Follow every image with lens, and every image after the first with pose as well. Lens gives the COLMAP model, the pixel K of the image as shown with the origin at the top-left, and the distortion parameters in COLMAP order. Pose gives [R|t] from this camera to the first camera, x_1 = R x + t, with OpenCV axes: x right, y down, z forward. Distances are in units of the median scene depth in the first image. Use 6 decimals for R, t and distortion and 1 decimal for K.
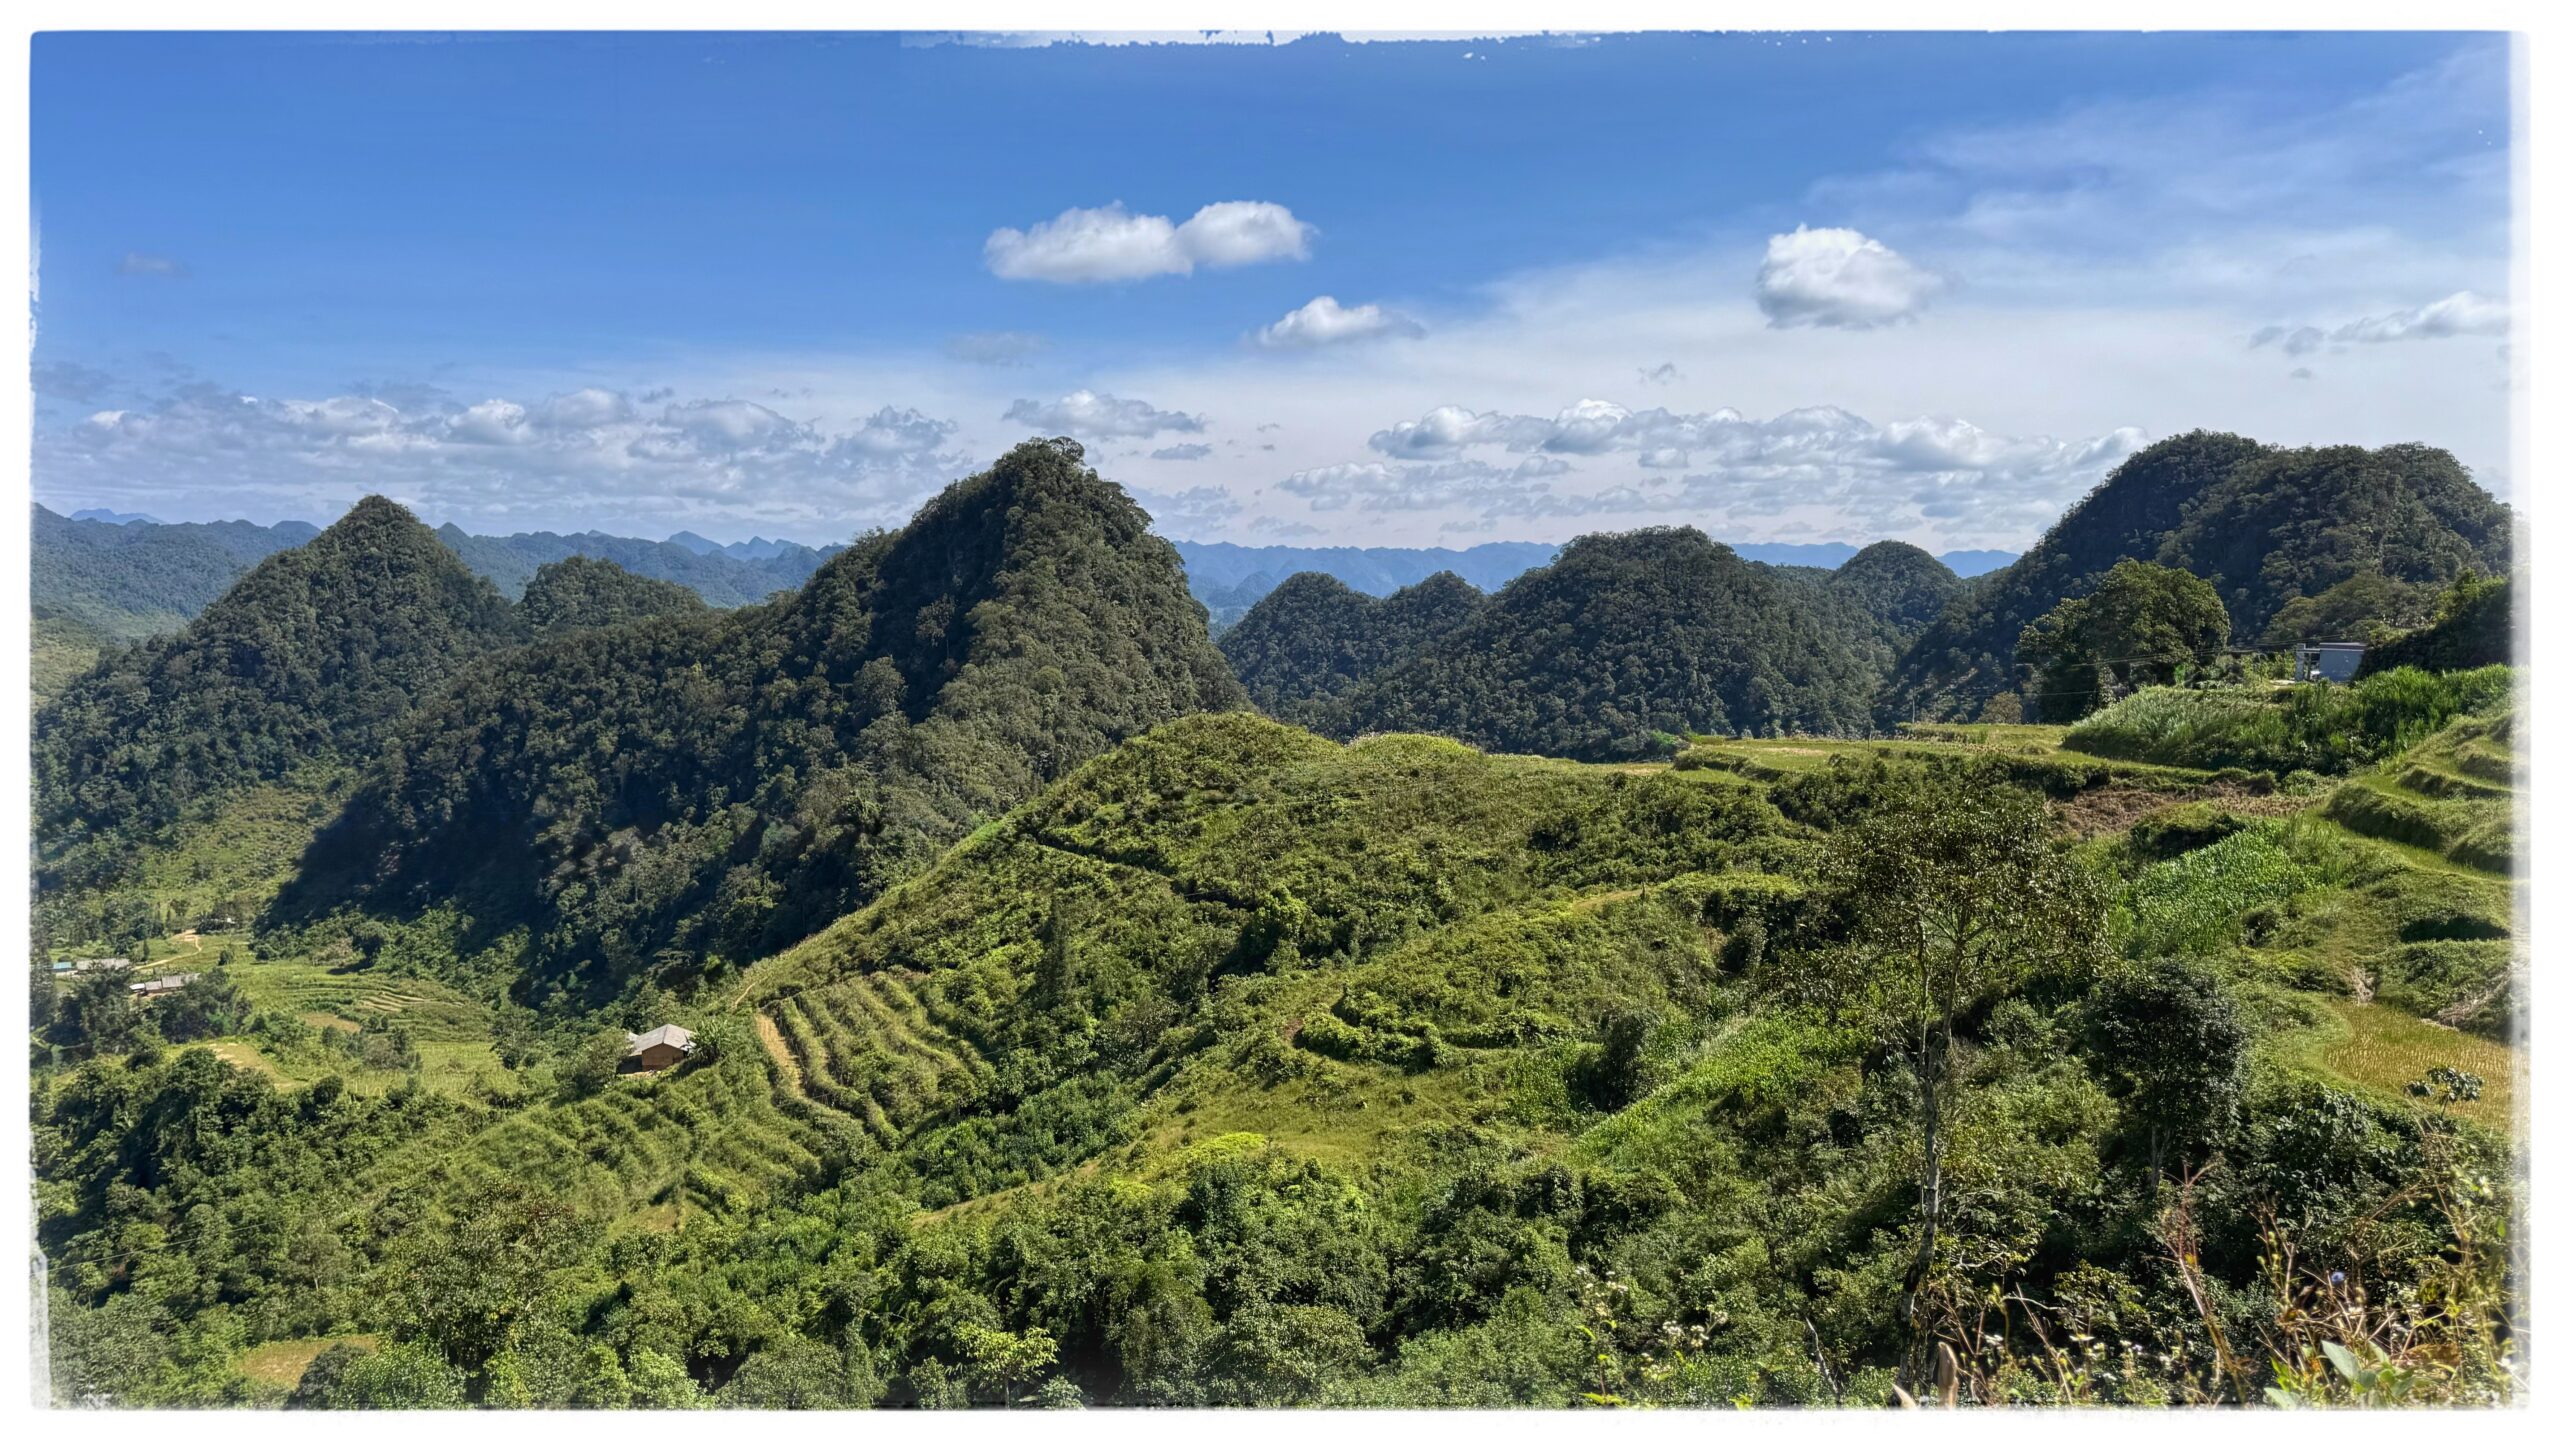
lens RADIAL K [[1749.4, 0, 1288.6], [0, 1749.4, 722.1], [0, 0, 1]] dist [0.058469, -0.047455]
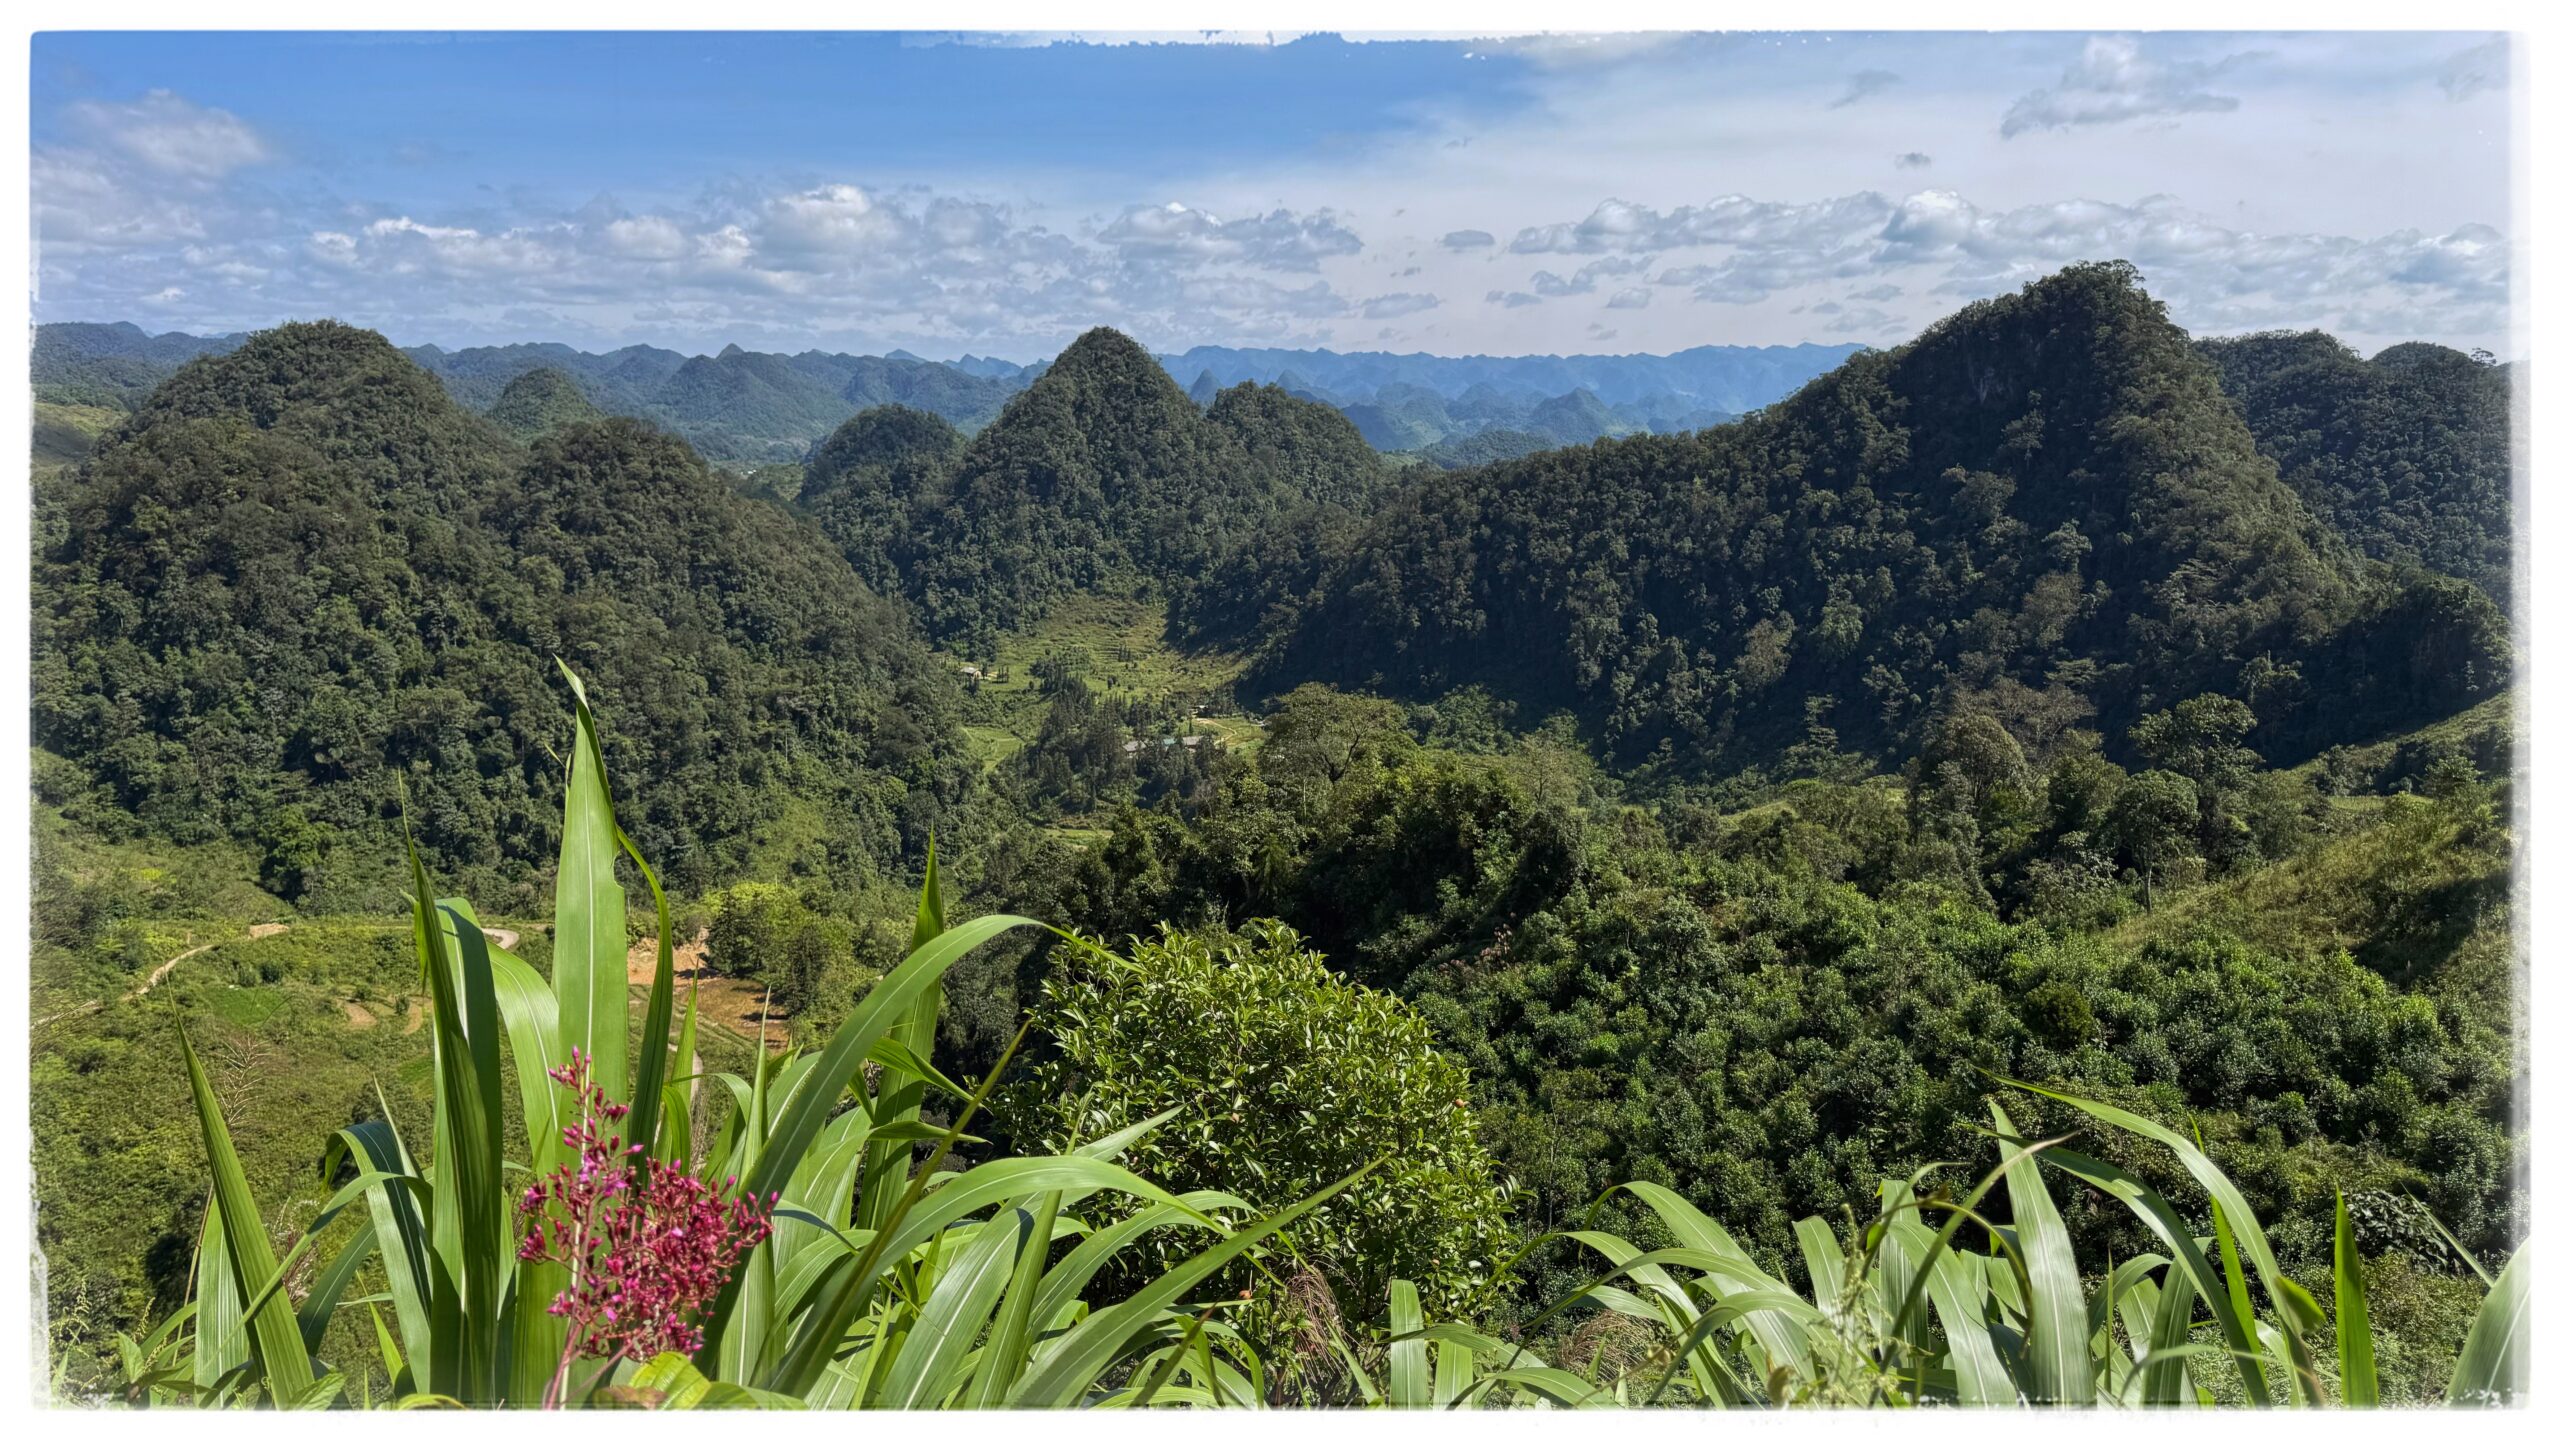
lens RADIAL K [[1749.4, 0, 1281.3], [0, 1749.4, 761.4], [0, 0, 1]] dist [0.058469, -0.047455]
pose [[0.996171, 0.006402, -0.087191, -0.363132], [0.004613, 0.992076, 0.125553, 0.003001], [0.087304, -0.125475, 0.988248, -0.108986]]
